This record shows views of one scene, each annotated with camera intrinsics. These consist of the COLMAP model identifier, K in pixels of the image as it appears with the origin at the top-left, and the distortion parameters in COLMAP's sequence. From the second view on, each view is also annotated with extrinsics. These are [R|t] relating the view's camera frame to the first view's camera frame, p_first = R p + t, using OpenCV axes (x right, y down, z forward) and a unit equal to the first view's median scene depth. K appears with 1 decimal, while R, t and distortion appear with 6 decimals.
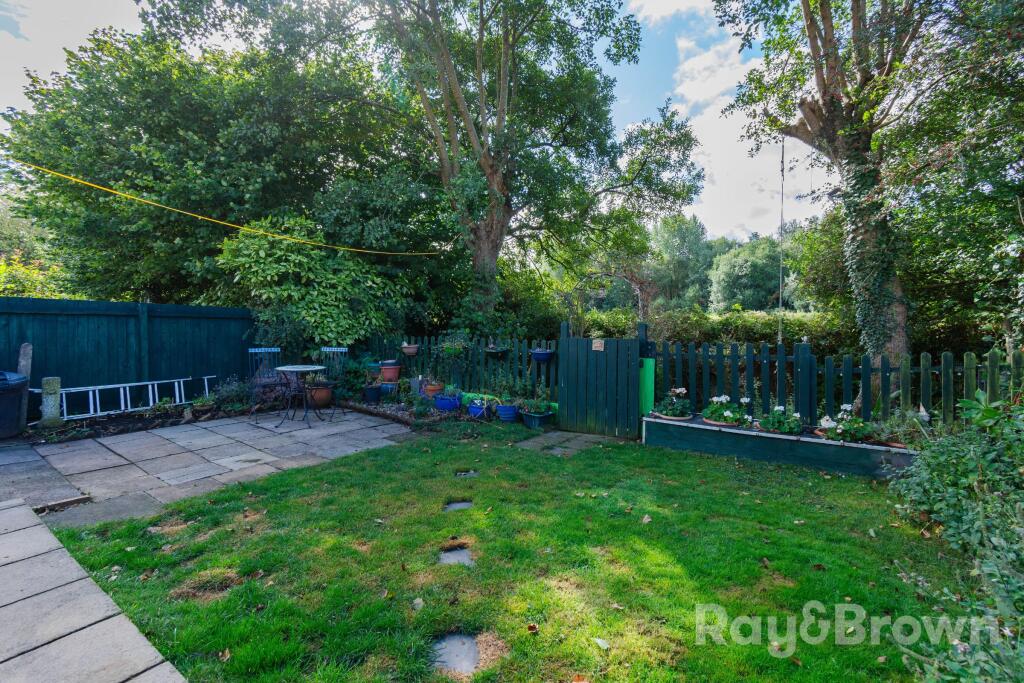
lens RADIAL K [[455.5, 0, 512.0], [0, 455.5, 341.5], [0, 0, 1]] dist [0.000999, -0.000209]
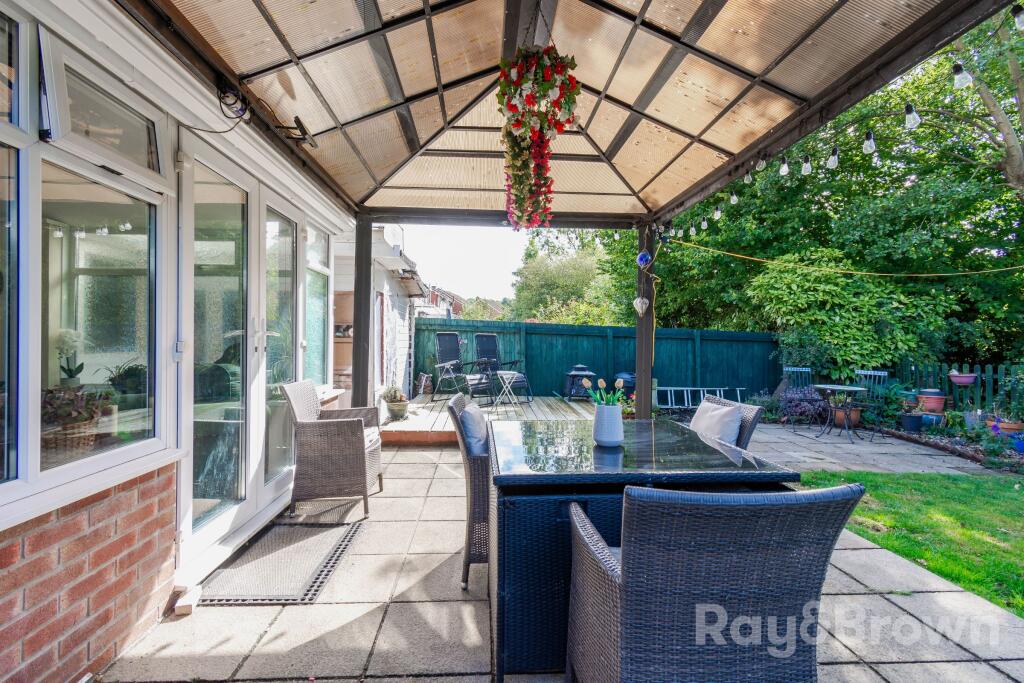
lens RADIAL K [[455.5, 0, 512.0], [0, 455.5, 341.5], [0, 0, 1]] dist [0.000999, -0.000209]
pose [[0.595737, 0.011272, -0.803101, -0.039052], [-0.044457, 0.998831, -0.018959, 0.001086], [0.801948, 0.046998, 0.595542, -0.241293]]
